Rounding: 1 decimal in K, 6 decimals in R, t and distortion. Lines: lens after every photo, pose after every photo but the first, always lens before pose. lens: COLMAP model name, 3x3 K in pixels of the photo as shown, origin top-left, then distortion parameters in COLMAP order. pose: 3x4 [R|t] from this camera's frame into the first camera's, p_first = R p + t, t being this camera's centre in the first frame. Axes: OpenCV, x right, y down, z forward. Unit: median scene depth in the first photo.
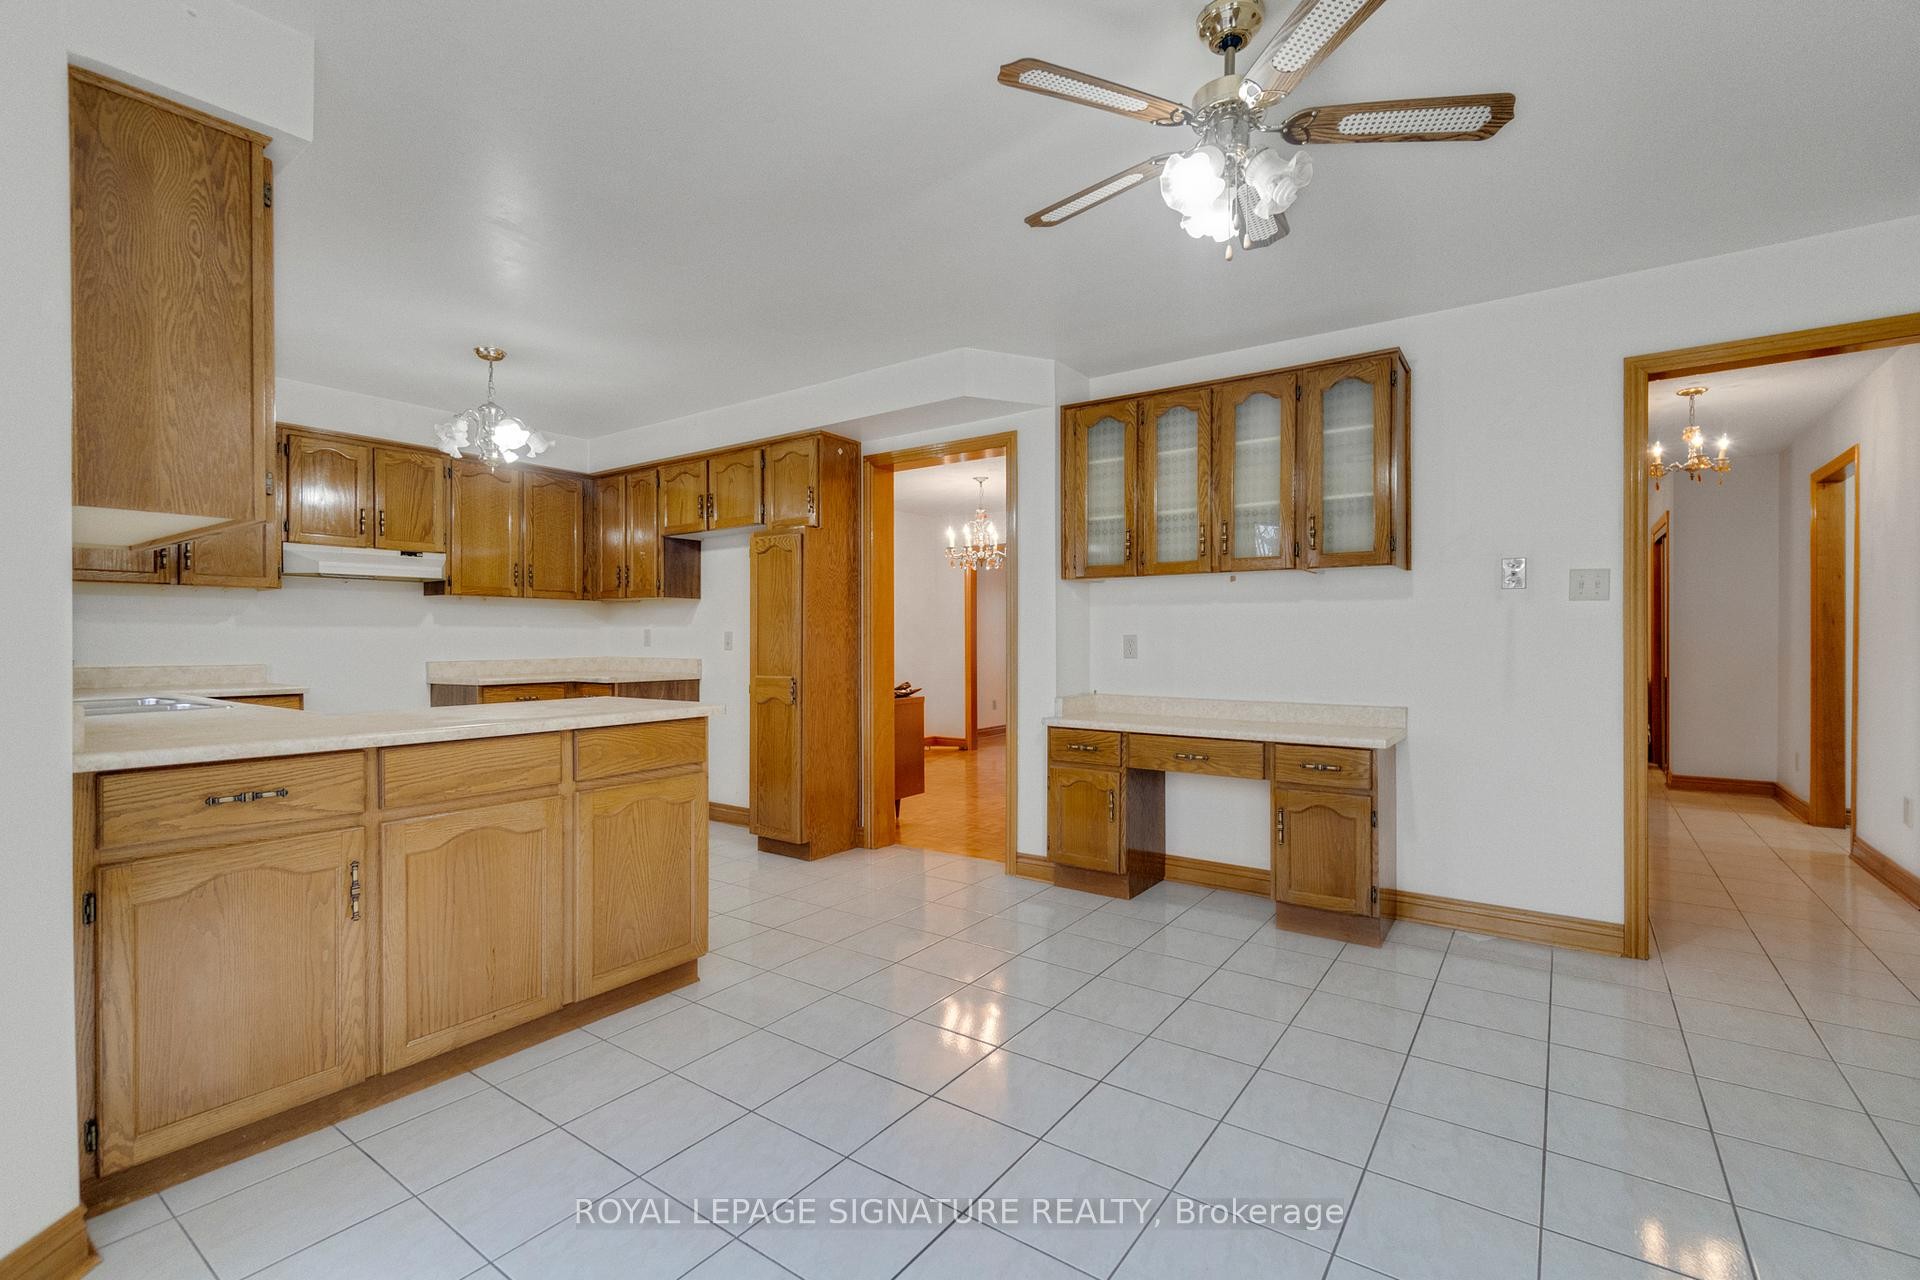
lens RADIAL K [[839.0, 0, 956.6], [0, 839.0, 643.0], [0, 0, 1]] dist [-0.001139, 0.000003]
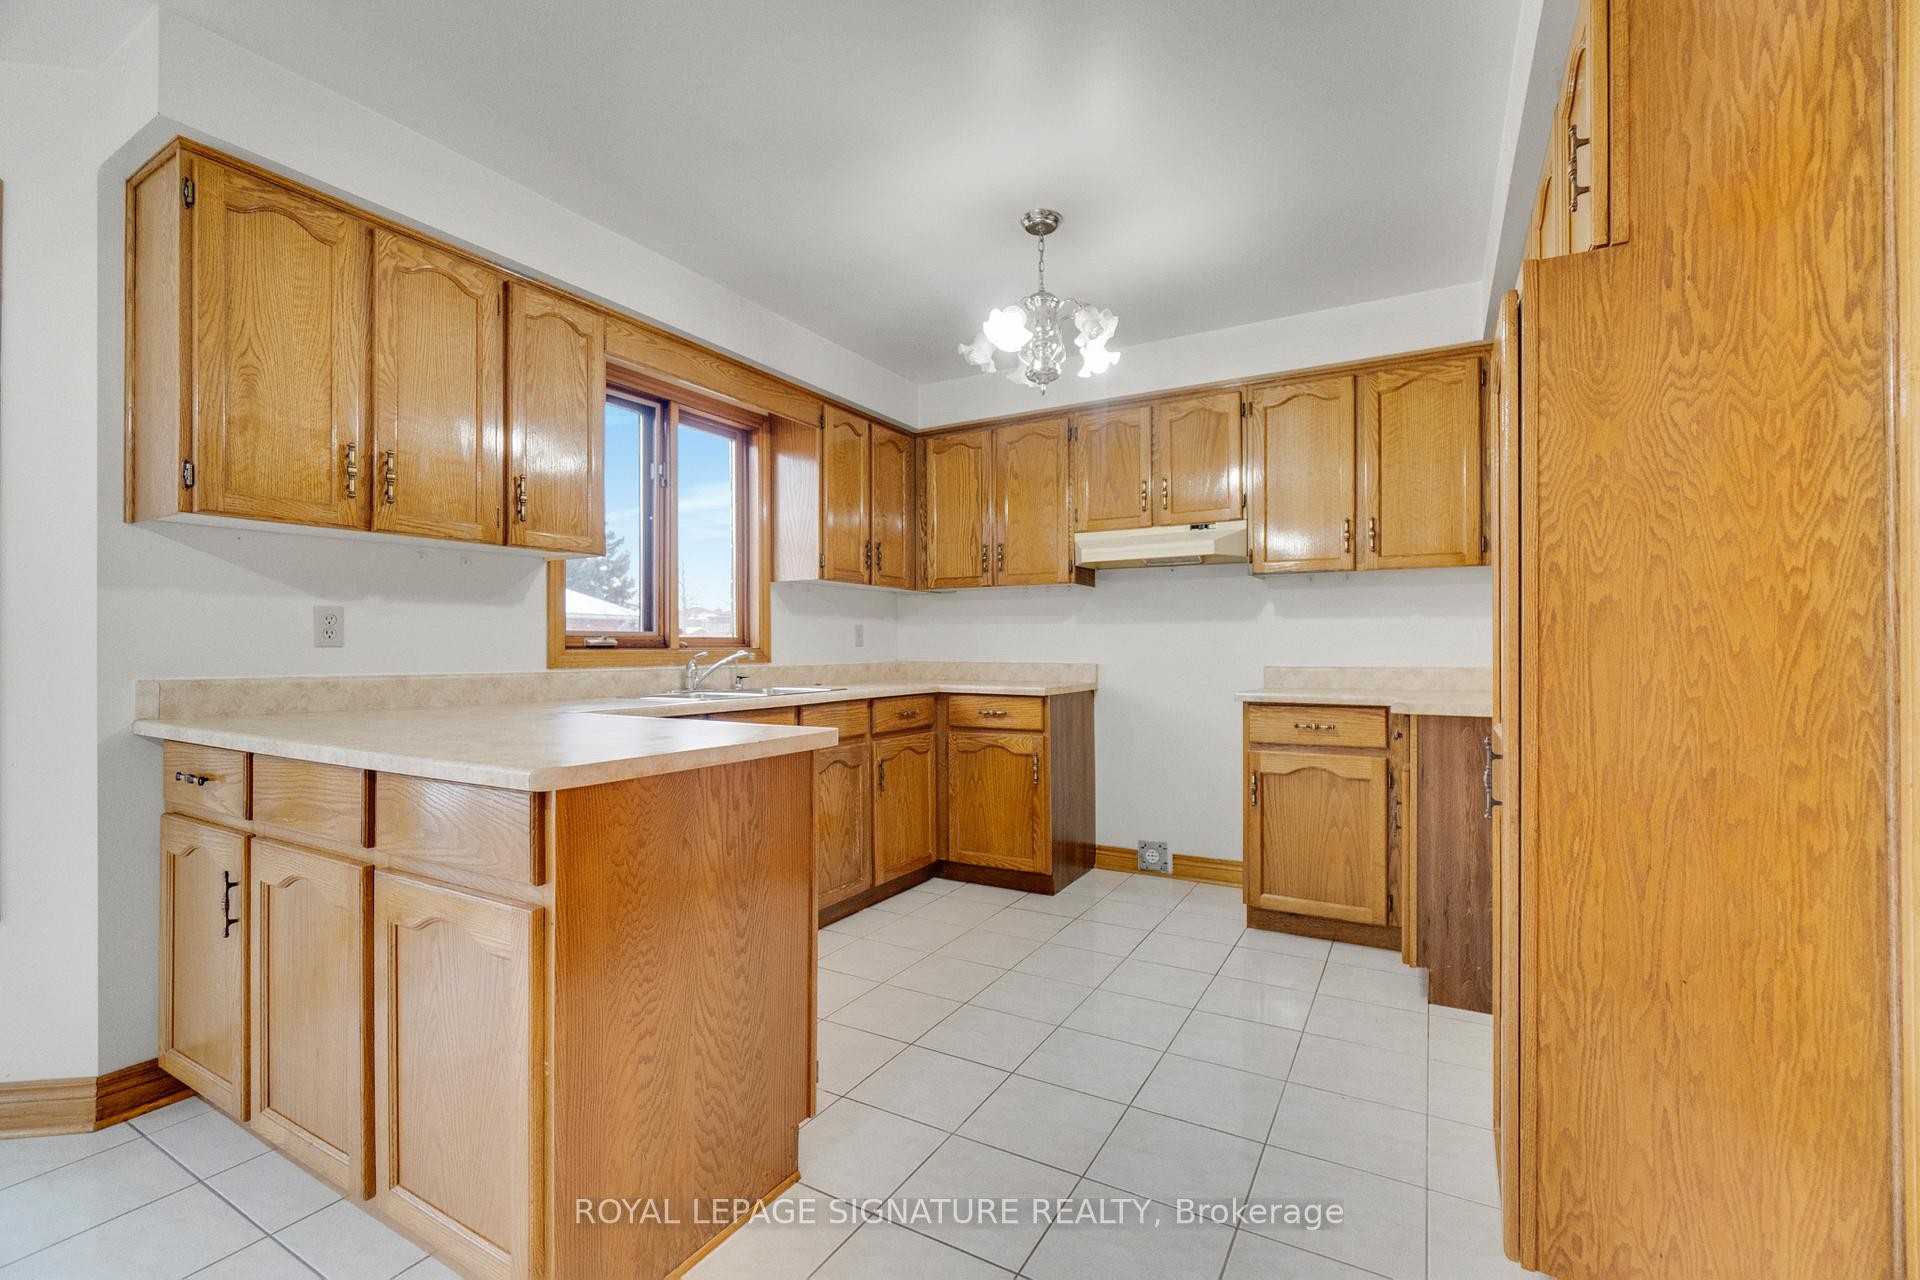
lens RADIAL K [[839.0, 0, 956.6], [0, 839.0, 643.0], [0, 0, 1]] dist [-0.001139, 0.000003]
pose [[0.098599, -0.004302, -0.995118, 0.127429], [-0.002949, 0.999985, -0.004615, 0.008211], [0.995123, 0.003390, 0.098585, 0.822525]]
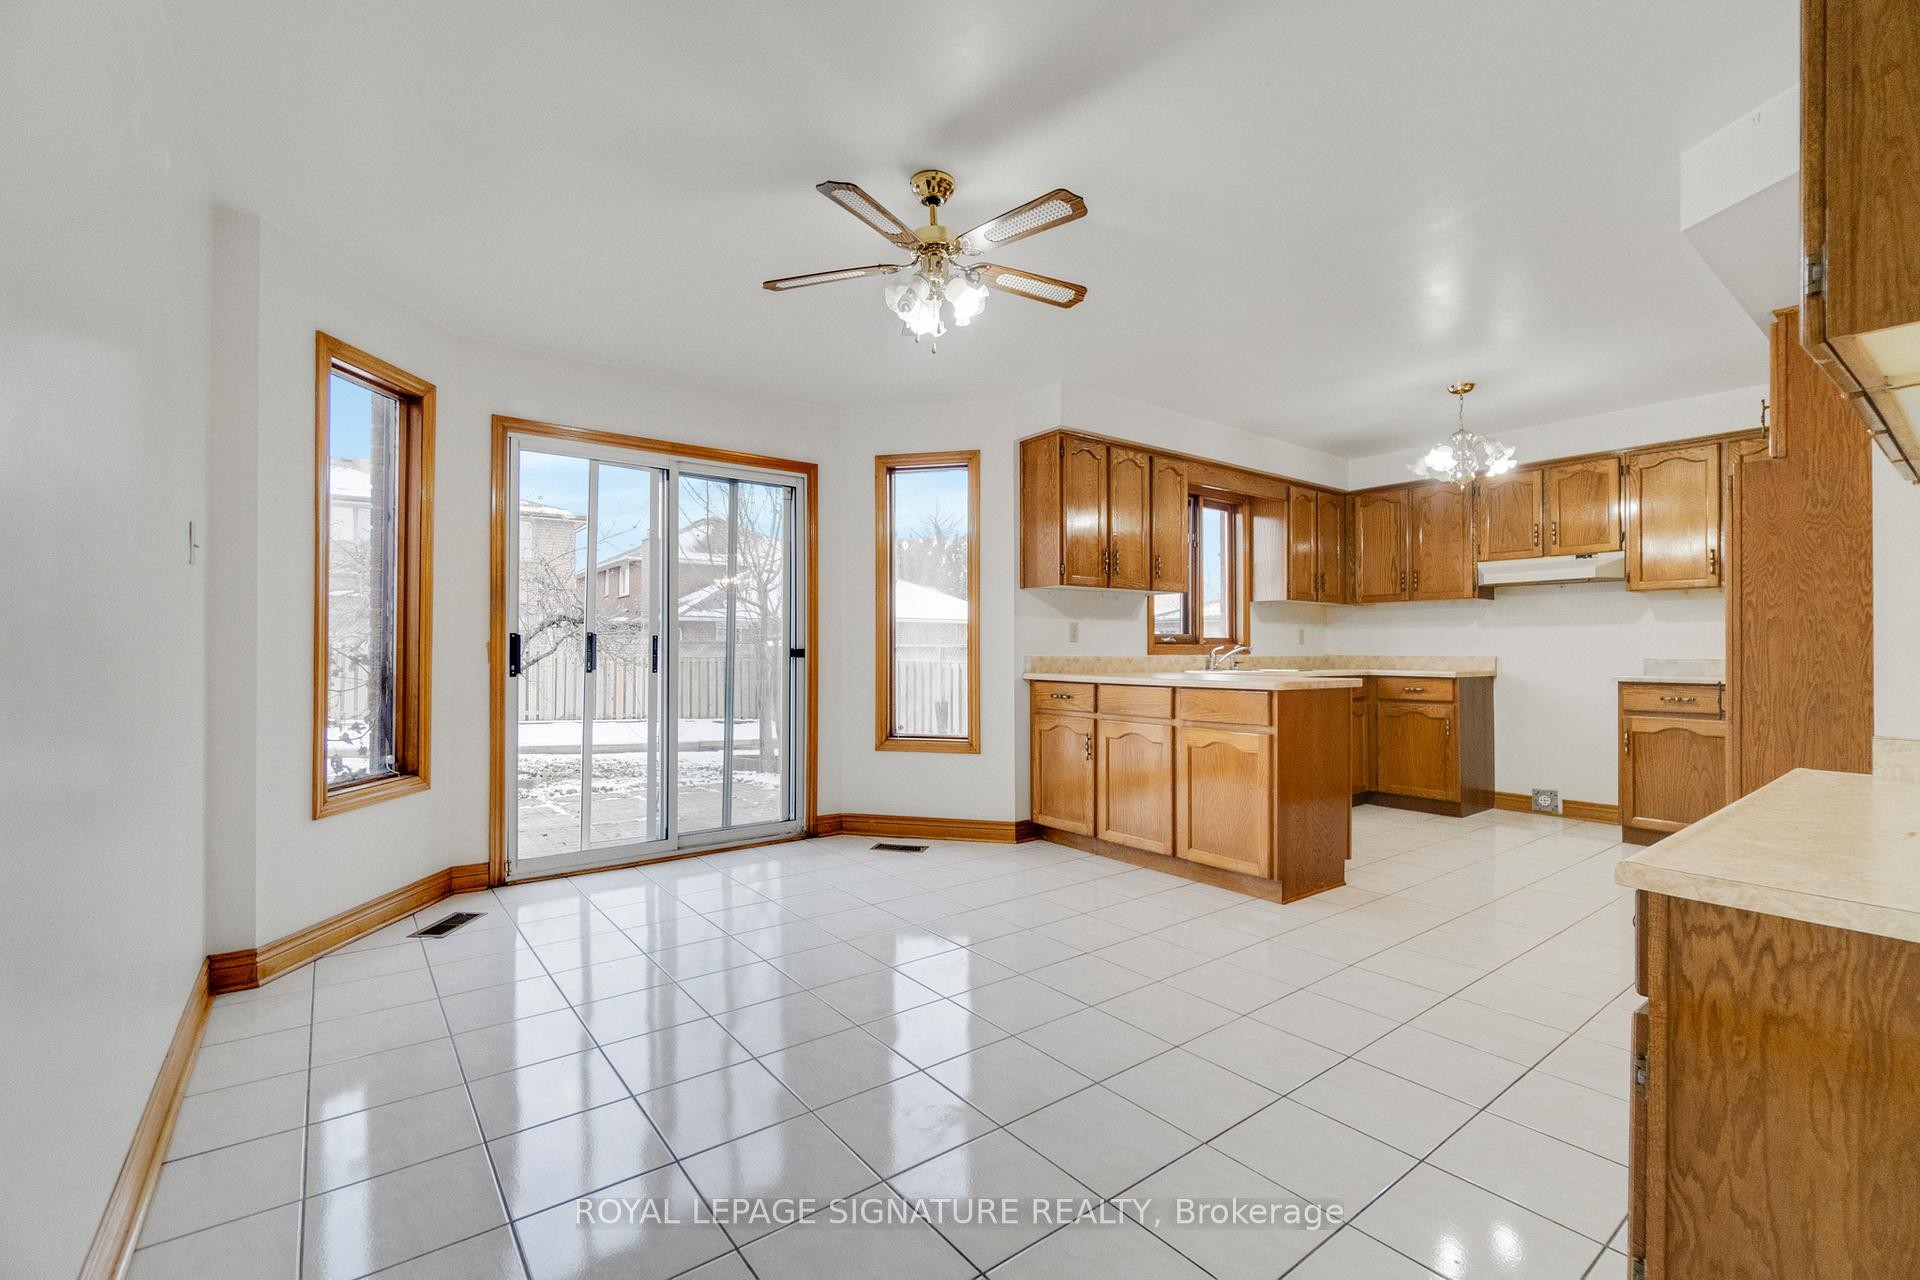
lens RADIAL K [[841.0, 0, 971.1], [0, 841.0, 642.1], [0, 0, 1]] dist [0.001442, 0.001057]
pose [[-0.276859, -0.008197, -0.960876, 0.717969], [-0.005559, 0.999961, -0.006928, 0.019175], [0.960895, 0.003424, -0.276894, 0.640545]]
